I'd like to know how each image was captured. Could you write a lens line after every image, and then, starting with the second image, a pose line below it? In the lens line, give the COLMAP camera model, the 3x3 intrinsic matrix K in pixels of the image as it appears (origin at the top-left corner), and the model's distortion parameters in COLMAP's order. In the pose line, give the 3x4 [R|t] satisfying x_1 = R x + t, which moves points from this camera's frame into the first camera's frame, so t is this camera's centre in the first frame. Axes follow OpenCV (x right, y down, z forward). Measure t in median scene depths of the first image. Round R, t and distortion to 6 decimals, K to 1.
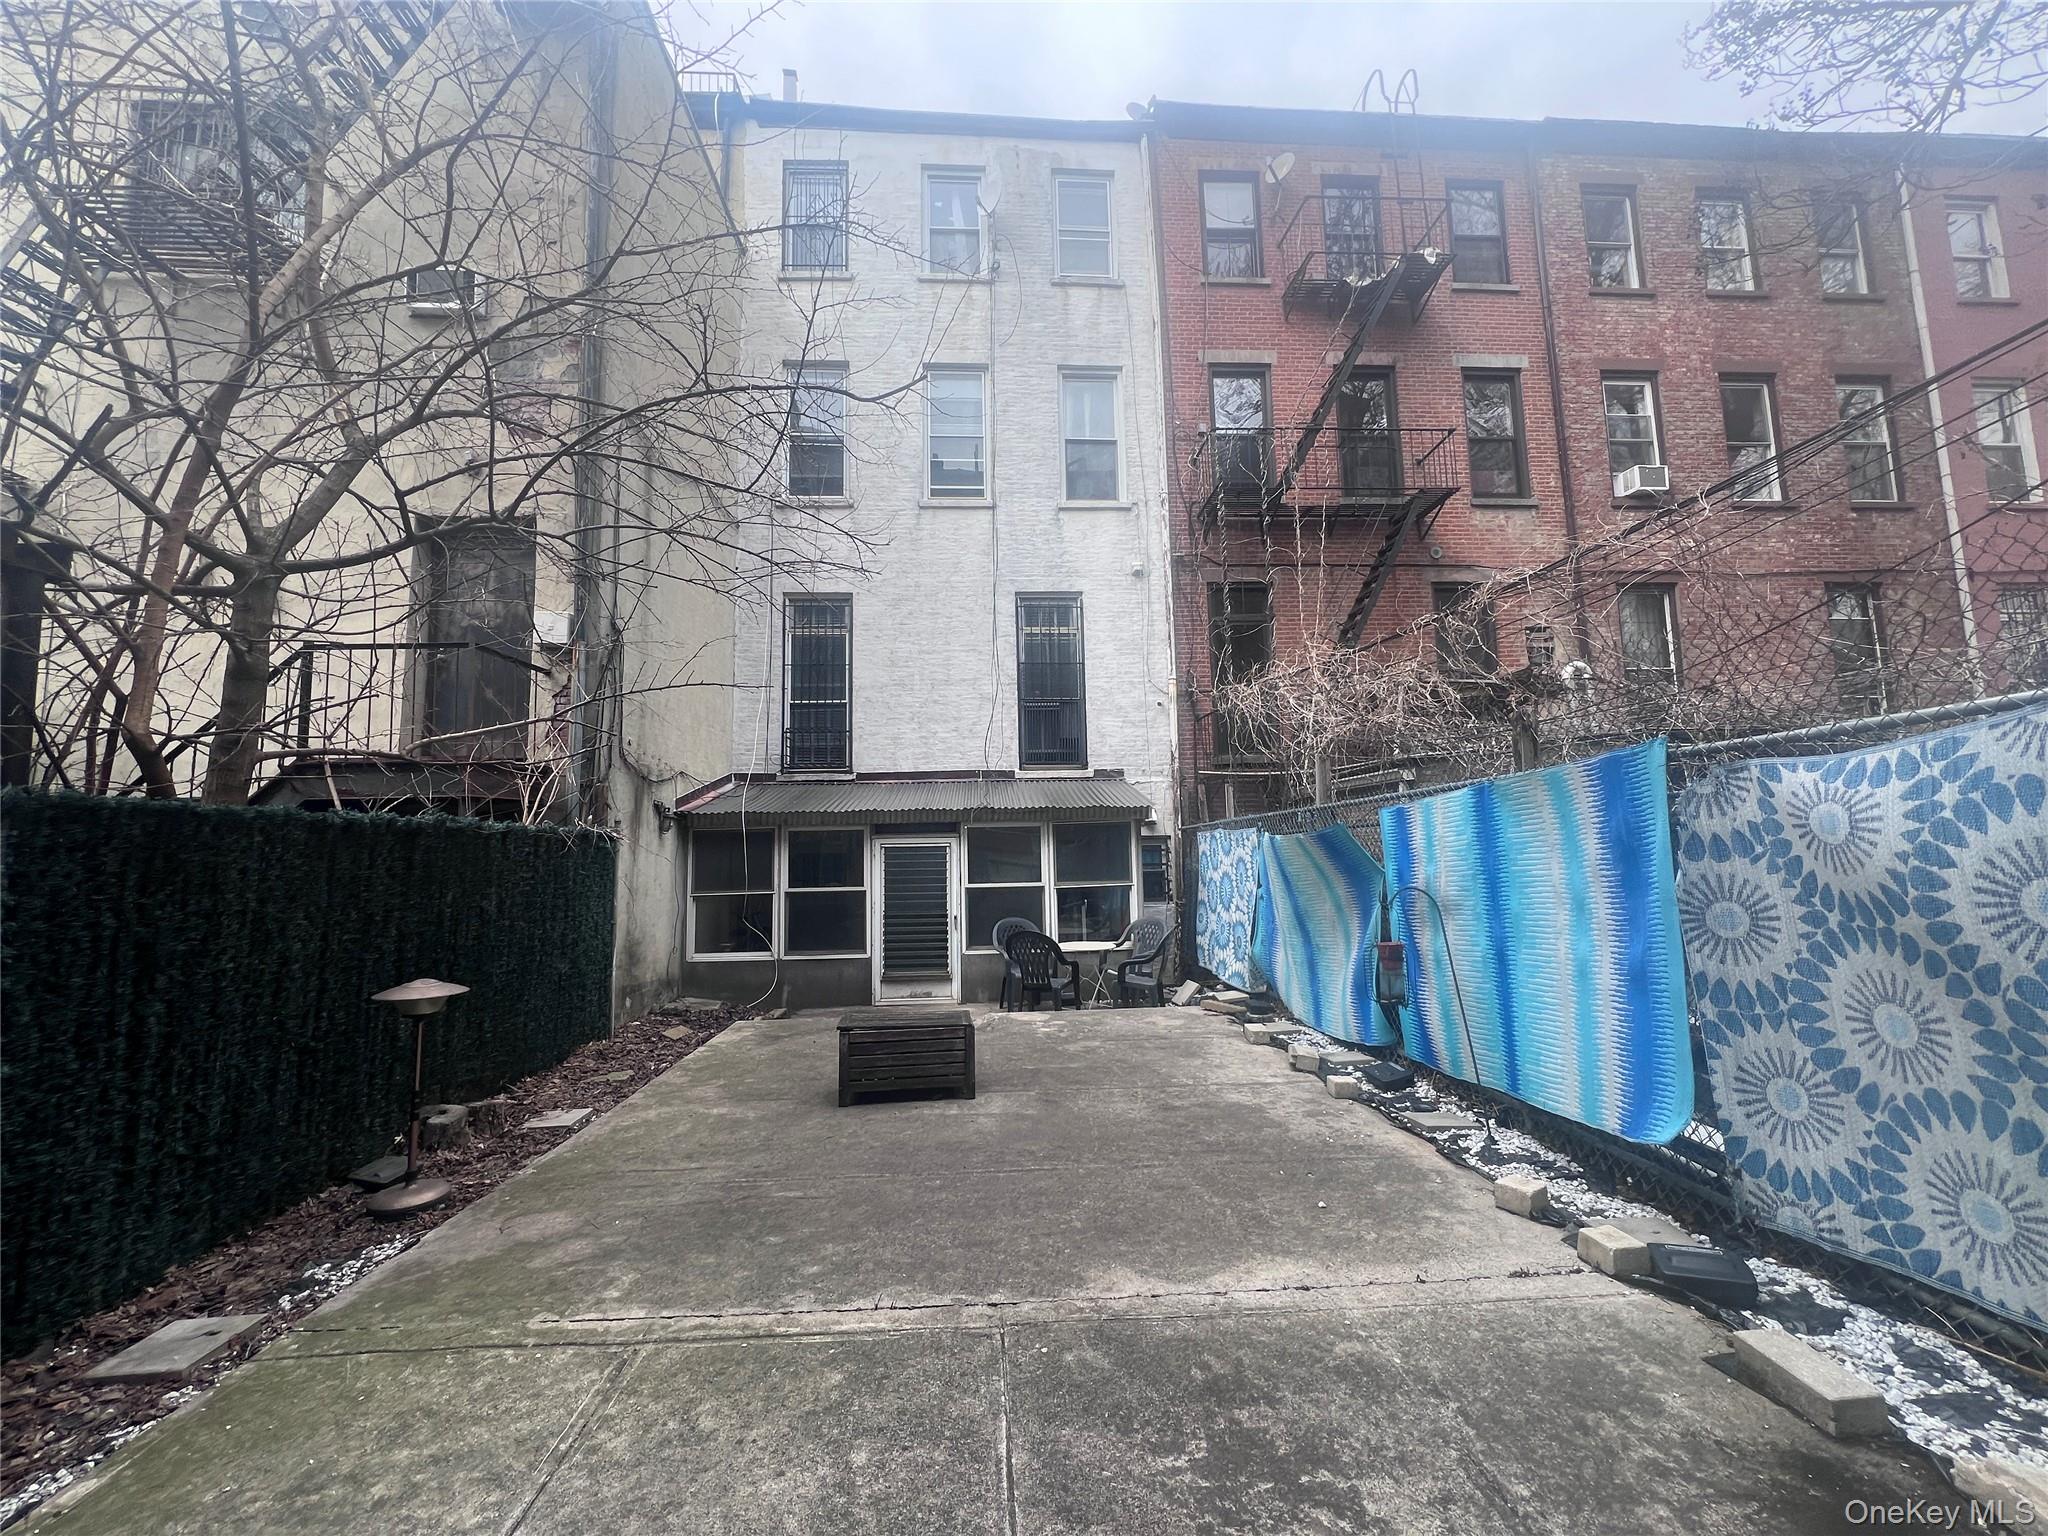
lens RADIAL K [[820.5, 0, 1024.0], [0, 820.5, 768.0], [0, 0, 1]] dist [-0.015384, 0.004927]
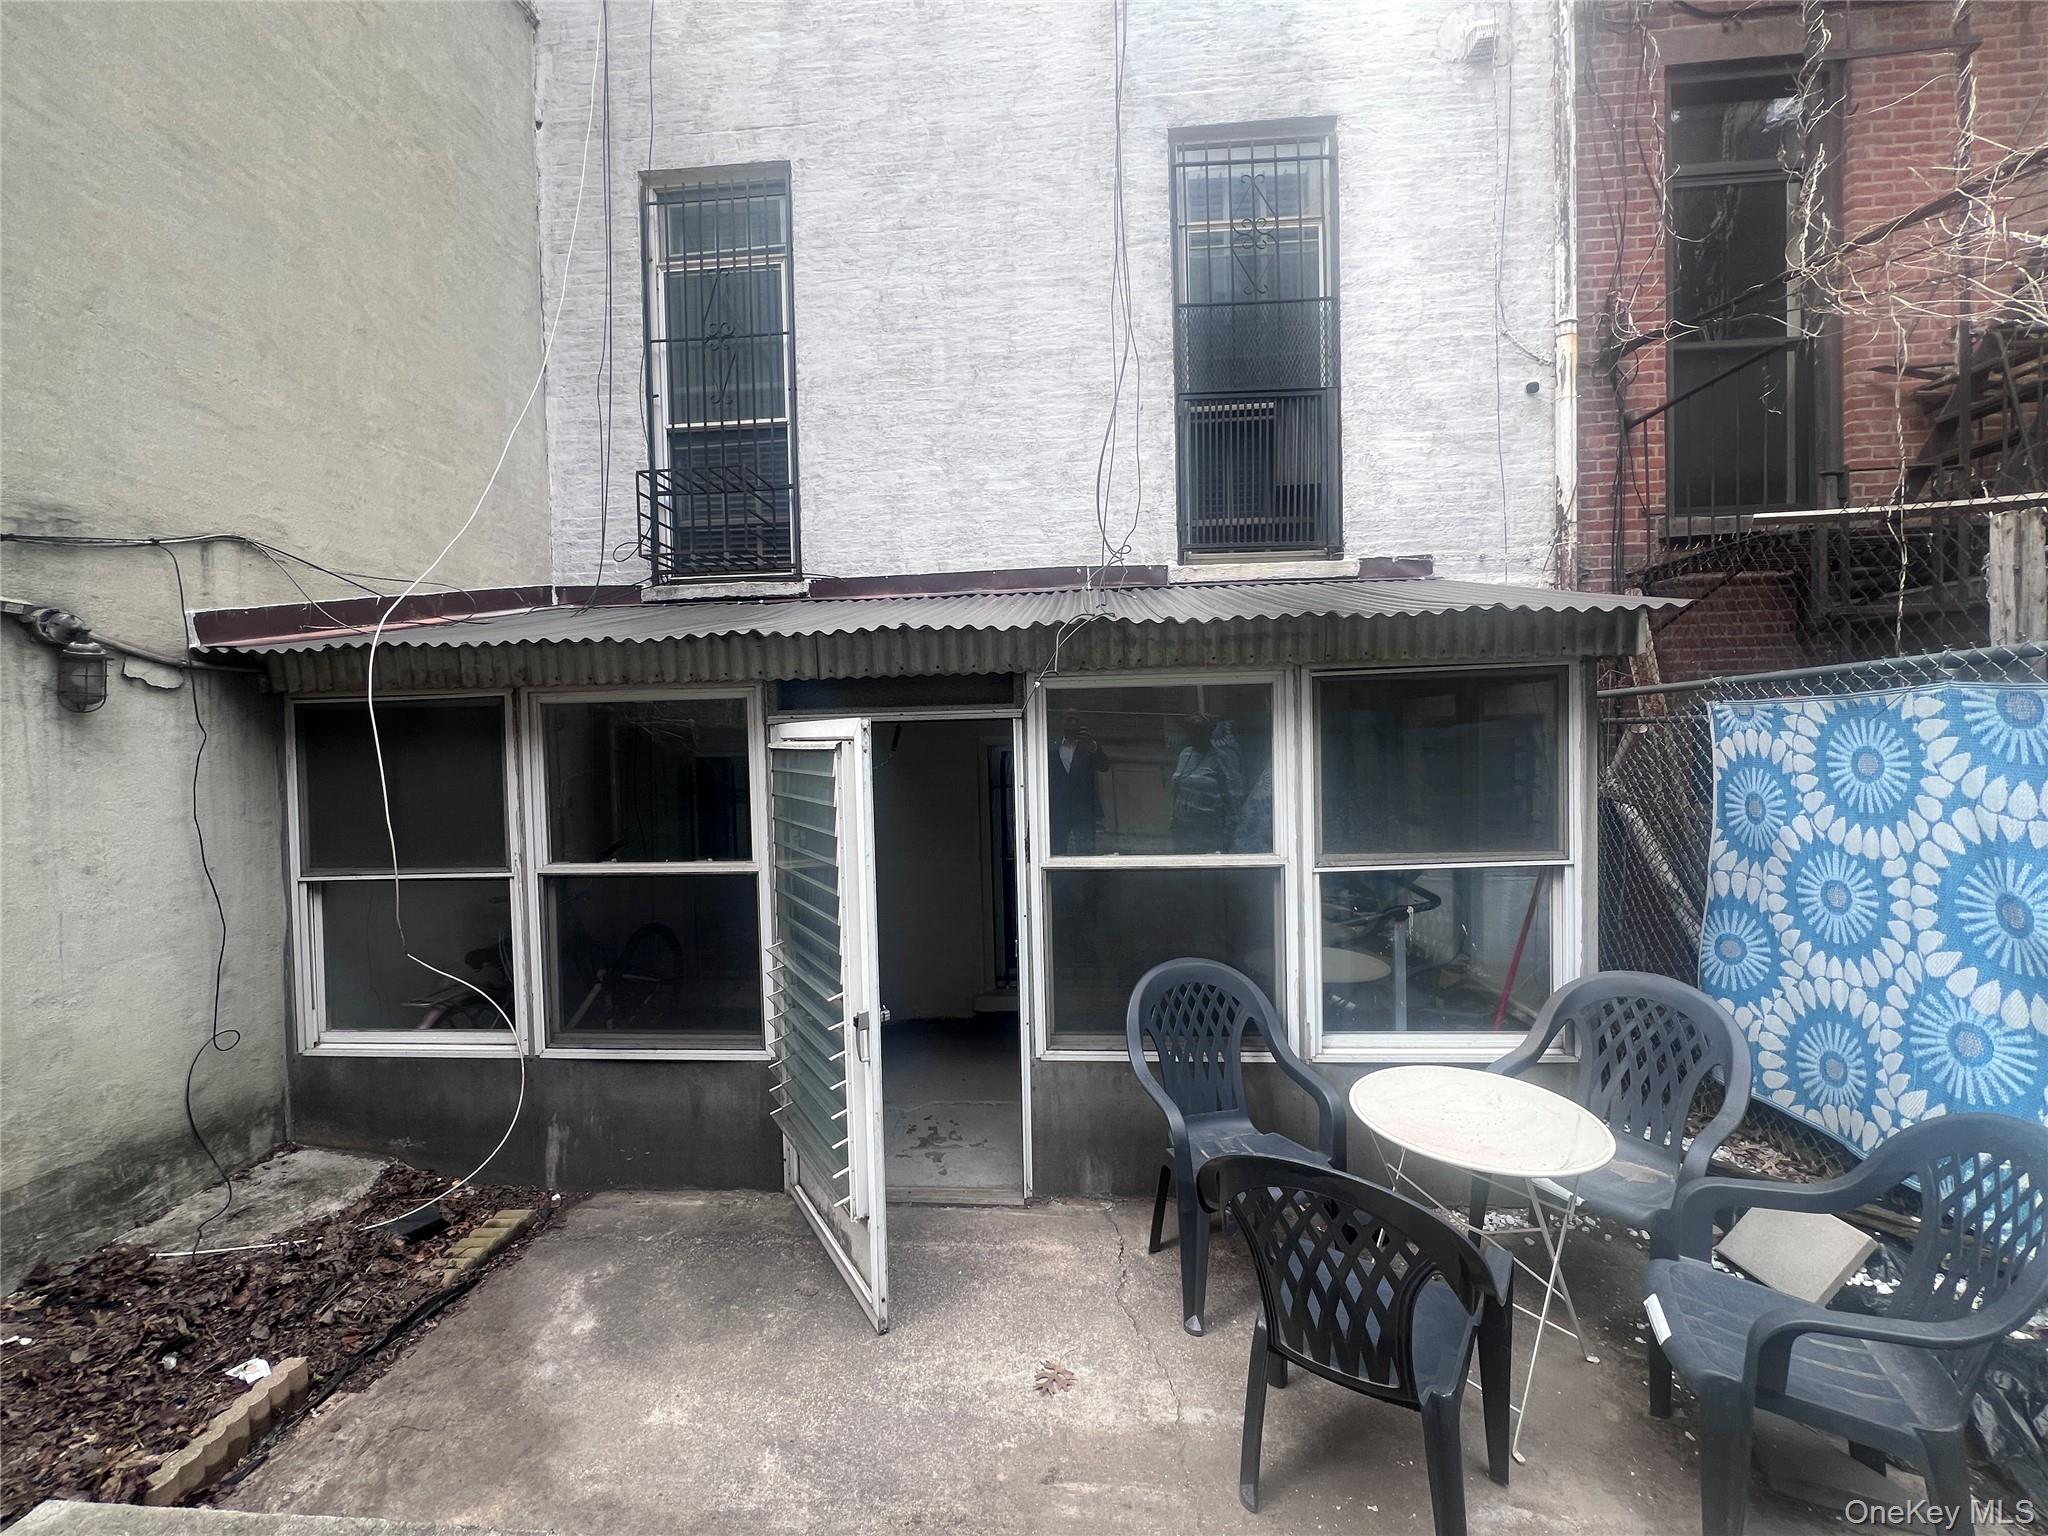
lens RADIAL K [[820.5, 0, 1024.0], [0, 820.5, 768.0], [0, 0, 1]] dist [-0.015384, 0.004927]
pose [[0.990842, 0.001734, -0.135012, -0.027536], [0.016071, 0.991295, 0.130675, 0.050519], [0.134063, -0.131648, 0.982189, 0.550724]]
